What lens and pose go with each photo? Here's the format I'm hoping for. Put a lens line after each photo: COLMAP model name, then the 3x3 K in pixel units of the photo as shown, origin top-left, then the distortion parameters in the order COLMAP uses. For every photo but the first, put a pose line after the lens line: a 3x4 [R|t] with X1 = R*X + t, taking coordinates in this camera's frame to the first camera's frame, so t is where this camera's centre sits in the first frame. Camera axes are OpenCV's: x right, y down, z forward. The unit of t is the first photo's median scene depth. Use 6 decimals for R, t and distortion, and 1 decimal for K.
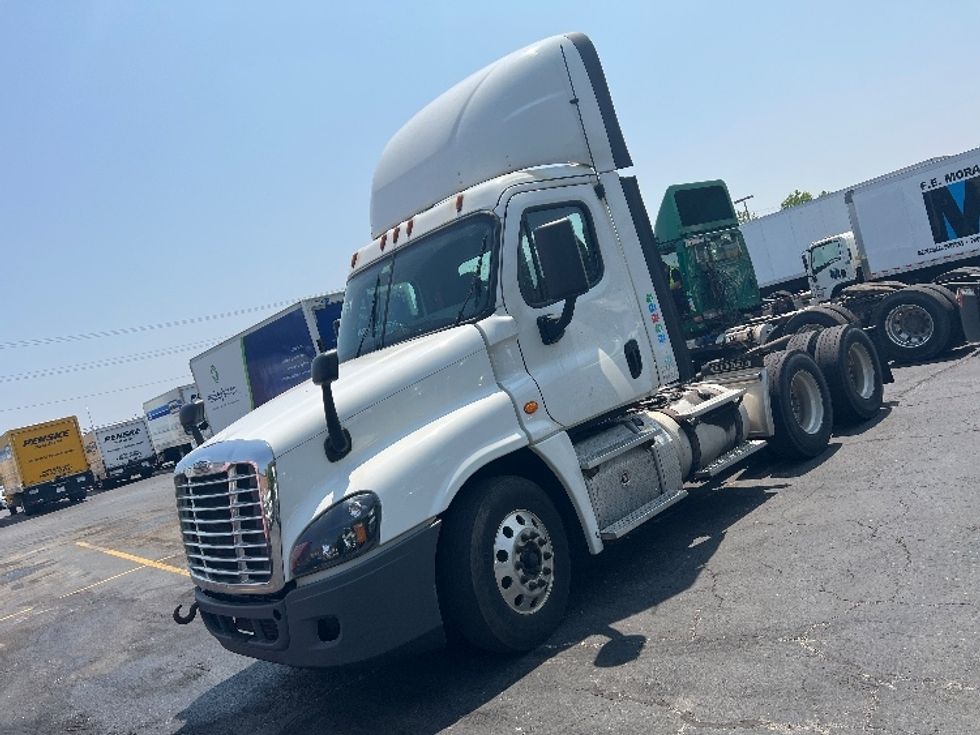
lens RADIAL K [[747.4, 0, 489.6], [0, 747.4, 365.4], [0, 0, 1]] dist [0.050776, -0.055821]
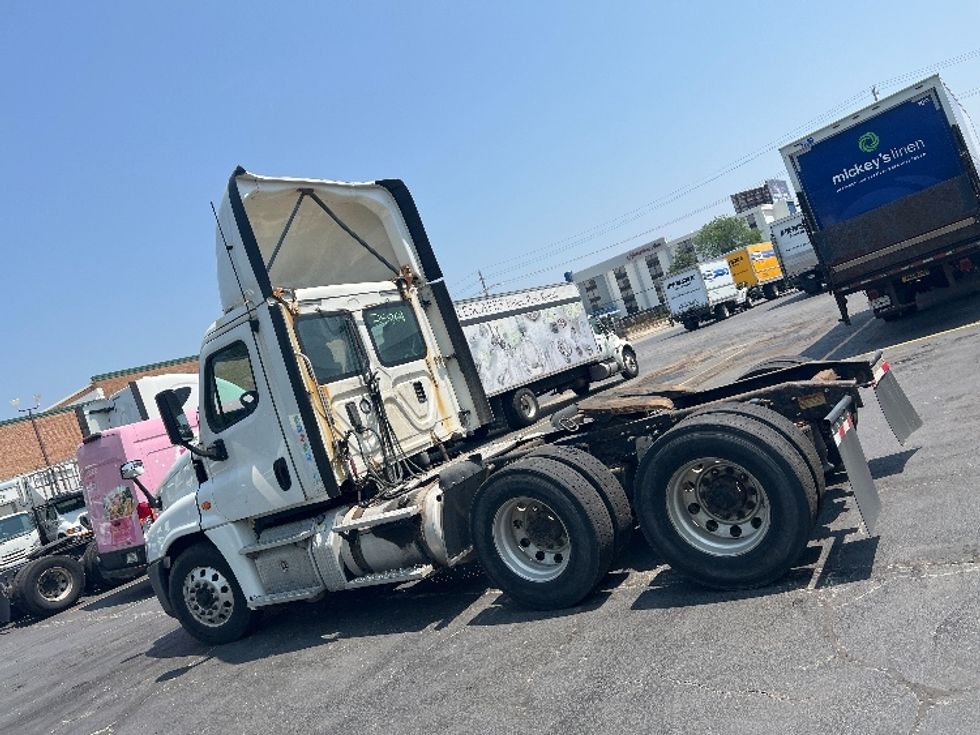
lens RADIAL K [[747.4, 0, 481.4], [0, 747.4, 368.7], [0, 0, 1]] dist [0.050776, -0.055821]
pose [[0.300193, 0.175264, -0.937639, 1.408405], [0.231105, 0.940326, 0.249756, -0.400131], [0.925459, -0.291668, 0.241775, 1.093021]]
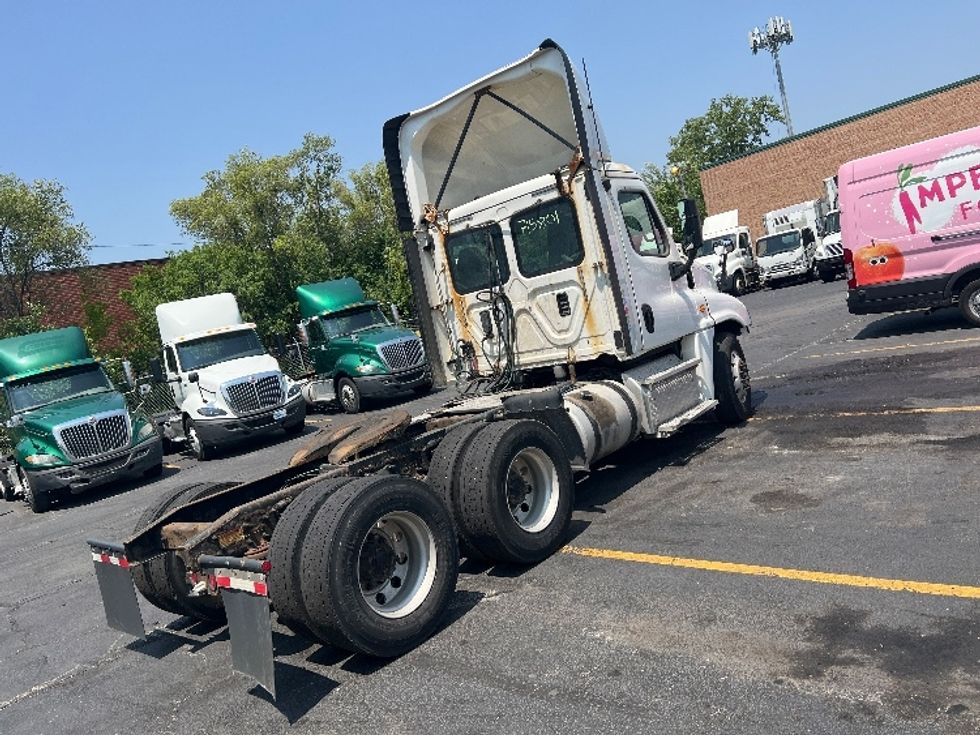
lens RADIAL K [[747.4, 0, 491.9], [0, 747.4, 372.5], [0, 0, 1]] dist [0.050776, -0.055821]
pose [[-0.871767, 0.486541, -0.057453, 0.273875], [0.477832, 0.870279, 0.119544, -0.139827], [0.108163, 0.076761, -0.991165, 2.655369]]
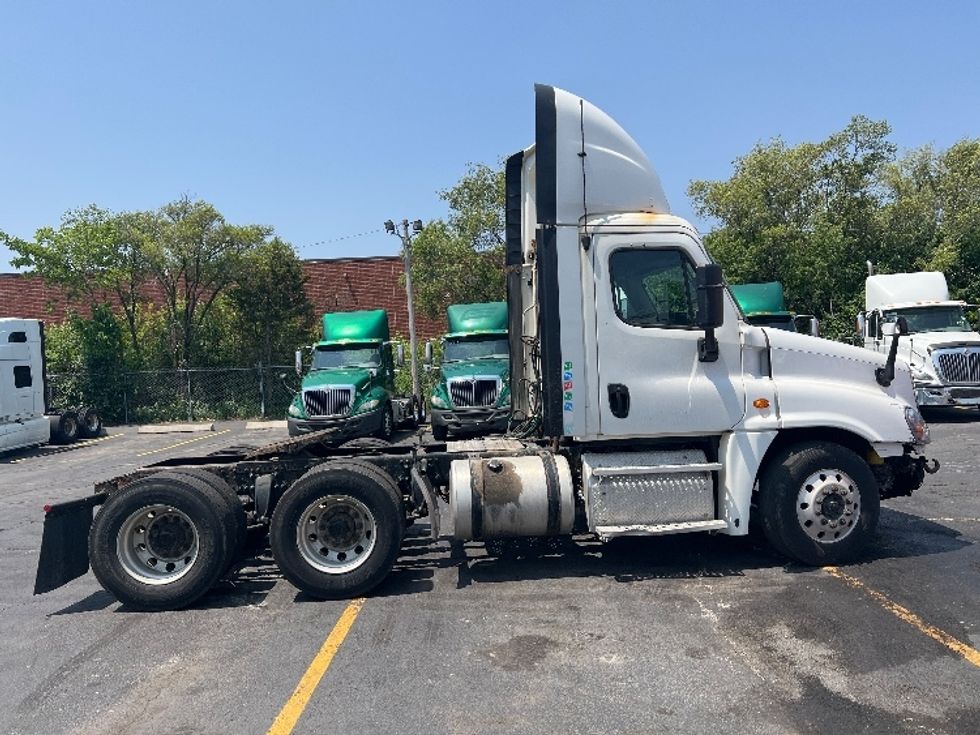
lens RADIAL K [[747.4, 0, 490.4], [0, 747.4, 368.5], [0, 0, 1]] dist [0.050776, -0.055821]
pose [[-0.725920, 0.305169, 0.616370, -0.658645], [0.263839, 0.951171, -0.160198, 0.151266], [-0.635161, 0.046331, -0.770989, 2.351230]]
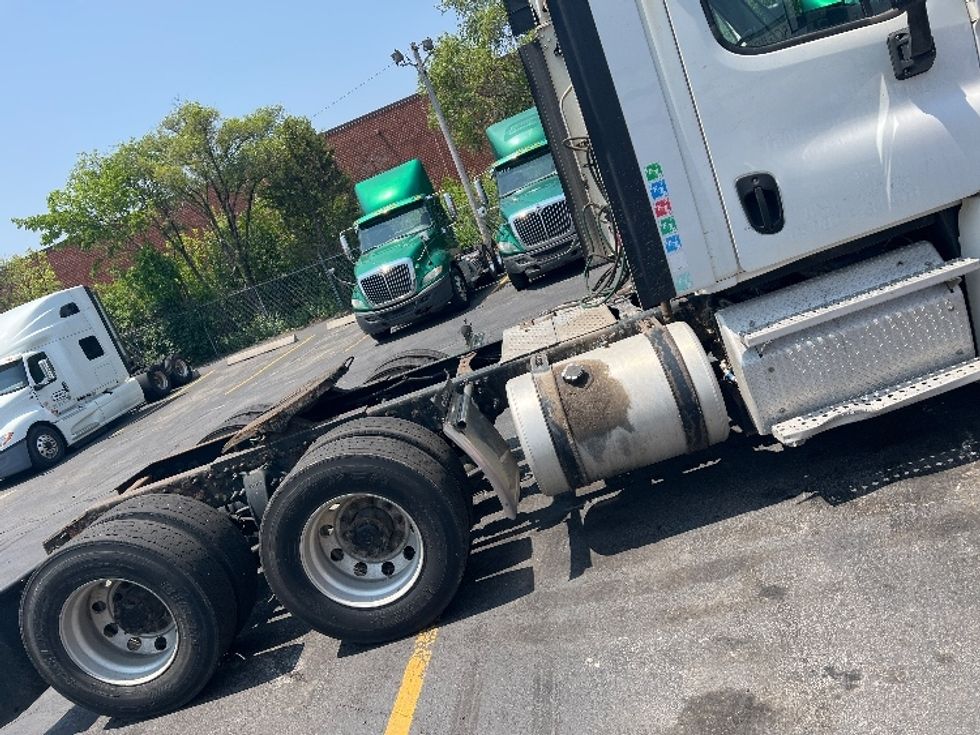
lens RADIAL K [[747.4, 0, 491.2], [0, 747.4, 377.8], [0, 0, 1]] dist [0.050776, -0.055821]
pose [[-0.535892, 0.324591, 0.779397, -0.407432], [0.525201, 0.850952, 0.006723, 0.068963], [-0.661047, 0.412943, -0.626494, 1.956133]]
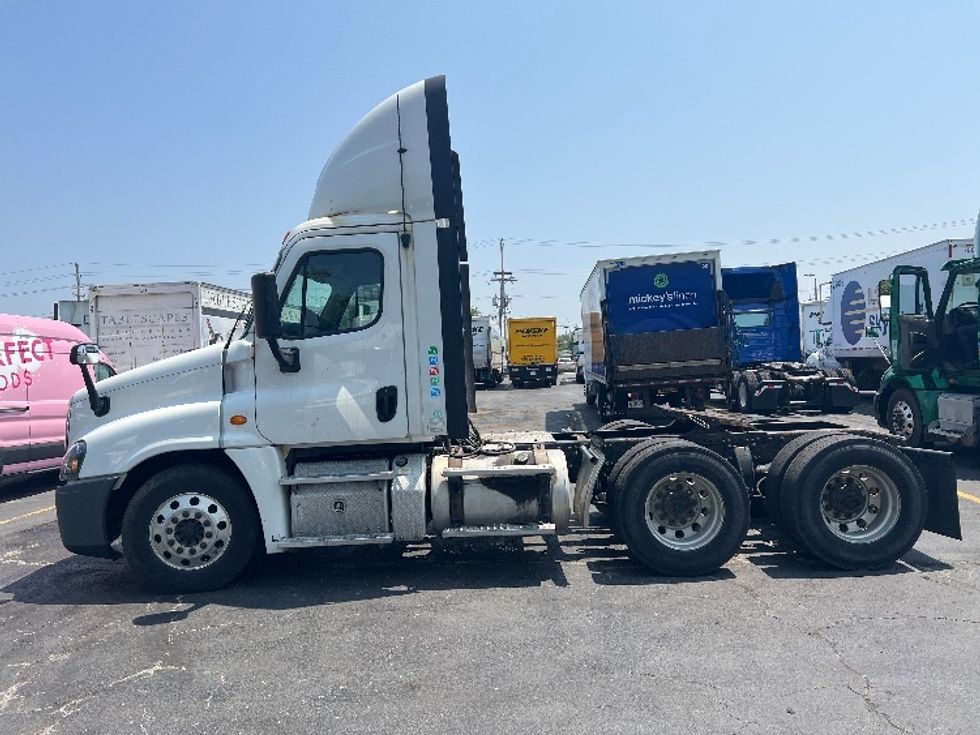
lens RADIAL K [[747.4, 0, 487.2], [0, 747.4, 365.9], [0, 0, 1]] dist [0.050776, -0.055821]
pose [[0.708682, 0.240307, -0.663342, 1.023668], [-0.164318, 0.970569, 0.176055, -0.282124], [0.686126, -0.015768, 0.727312, 0.340948]]
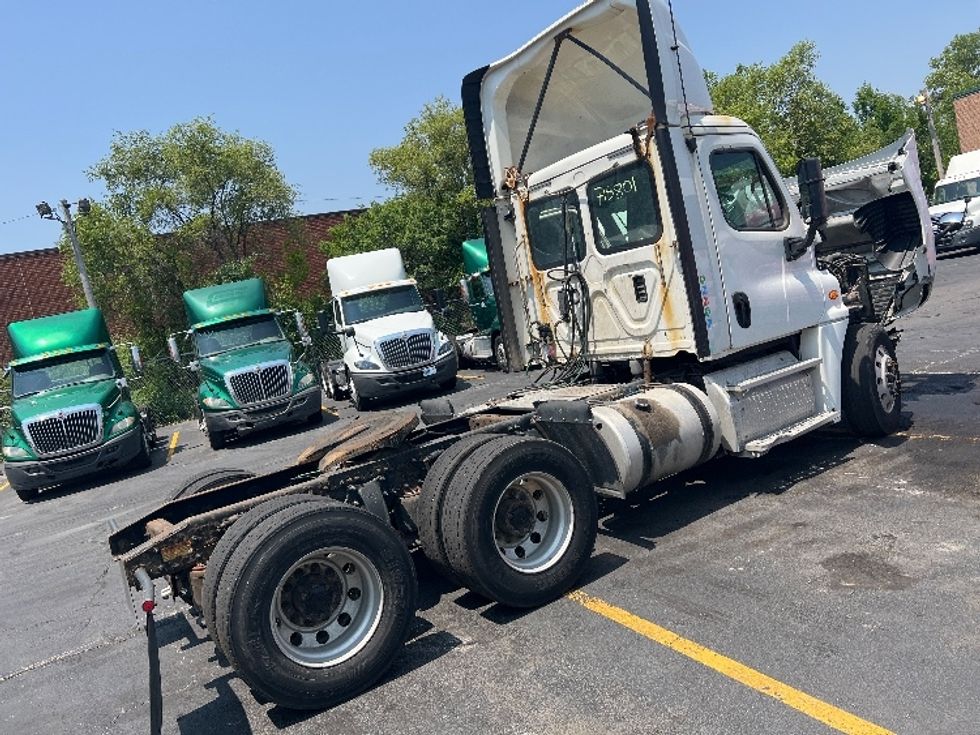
lens RADIAL K [[747.4, 0, 496.2], [0, 747.4, 364.0], [0, 0, 1]] dist [0.050776, -0.055821]
pose [[-0.870978, 0.439828, 0.218972, 0.014286], [0.458740, 0.887583, 0.041870, -0.069904], [-0.175940, 0.136919, -0.974832, 2.485733]]
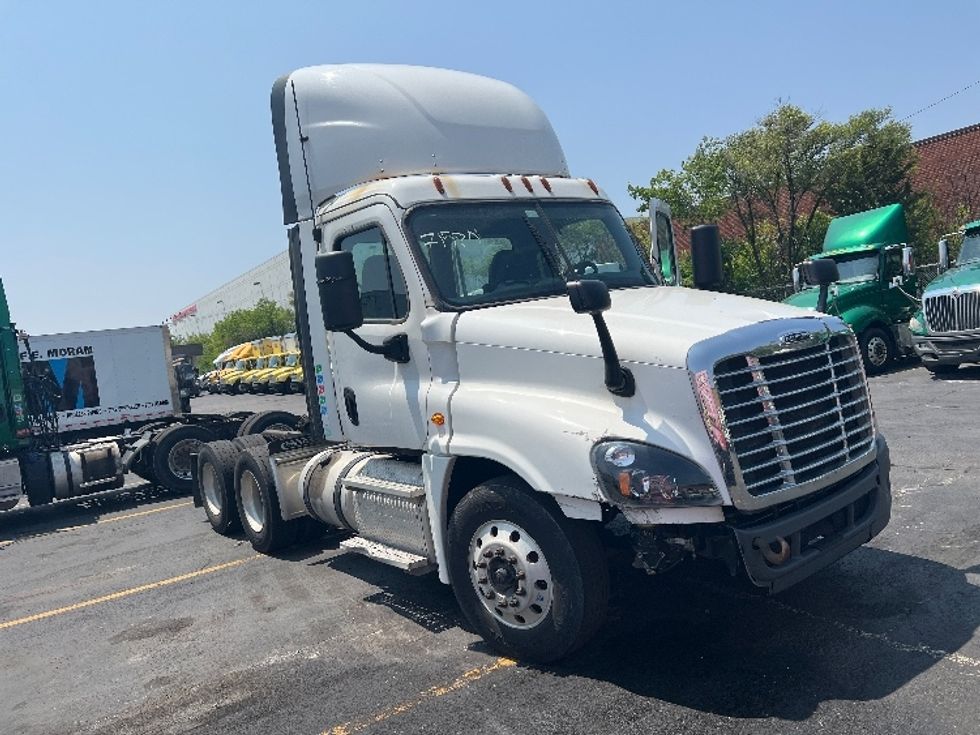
lens RADIAL K [[747.4, 0, 497.4], [0, 747.4, 365.9], [0, 0, 1]] dist [0.050776, -0.055821]
pose [[0.150438, 0.215307, 0.964889, -1.056228], [0.110666, 0.966195, -0.232852, 0.273507], [-0.982406, 0.141810, 0.121525, 1.036956]]
